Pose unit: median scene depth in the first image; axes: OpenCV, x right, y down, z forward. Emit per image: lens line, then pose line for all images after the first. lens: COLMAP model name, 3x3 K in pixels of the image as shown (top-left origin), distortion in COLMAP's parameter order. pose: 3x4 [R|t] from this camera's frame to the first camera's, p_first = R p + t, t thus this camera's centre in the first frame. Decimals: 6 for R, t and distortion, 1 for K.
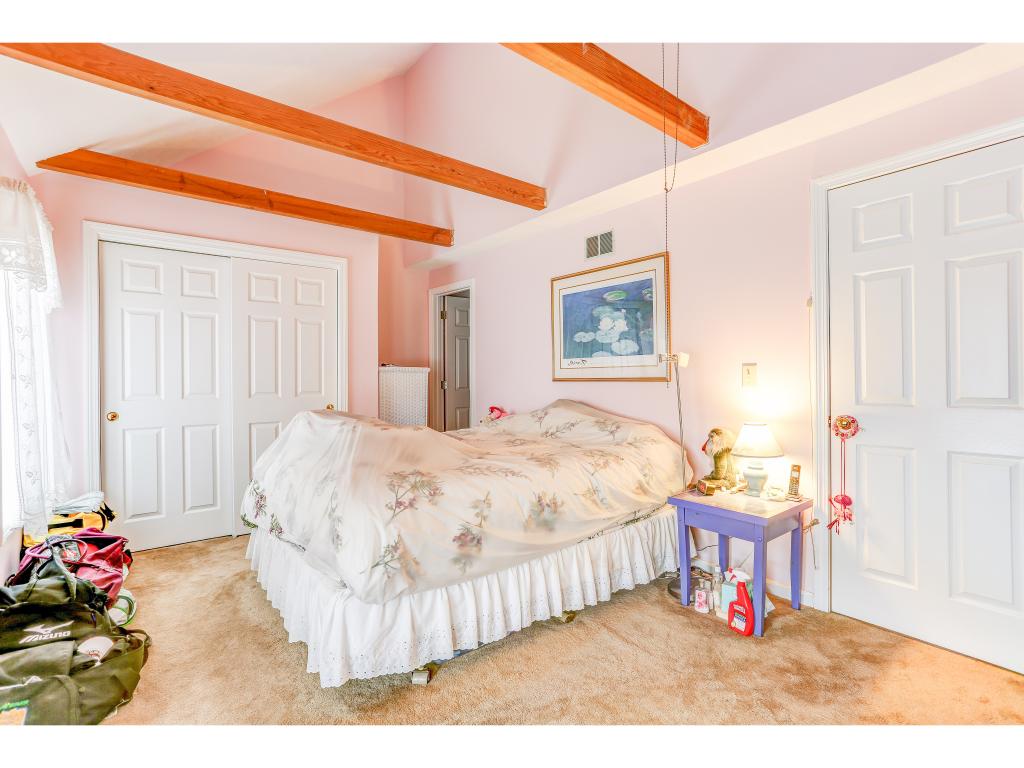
lens RADIAL K [[495.8, 0, 516.2], [0, 495.8, 382.4], [0, 0, 1]] dist [-0.046993, 0.028838]
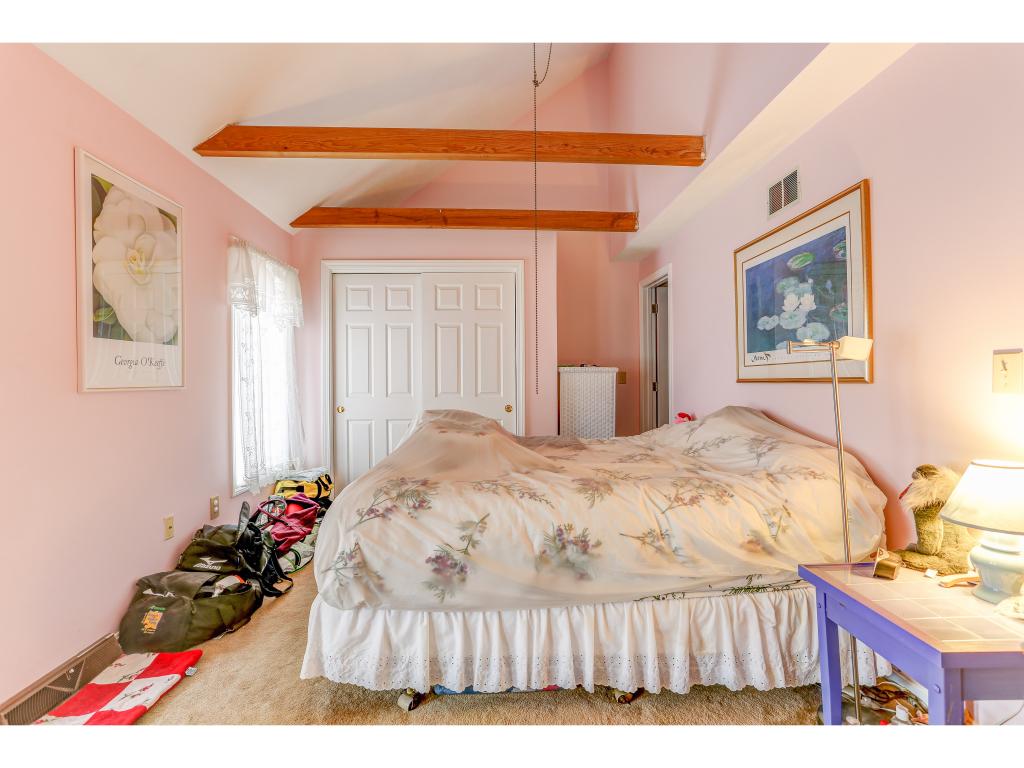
lens RADIAL K [[495.8, 0, 516.2], [0, 495.8, 382.4], [0, 0, 1]] dist [-0.046993, 0.028838]
pose [[0.807738, 0.002011, -0.589538, 0.315163], [-0.002806, 0.999996, -0.000433, -0.001796], [0.589535, 0.002004, 0.807740, 0.226355]]
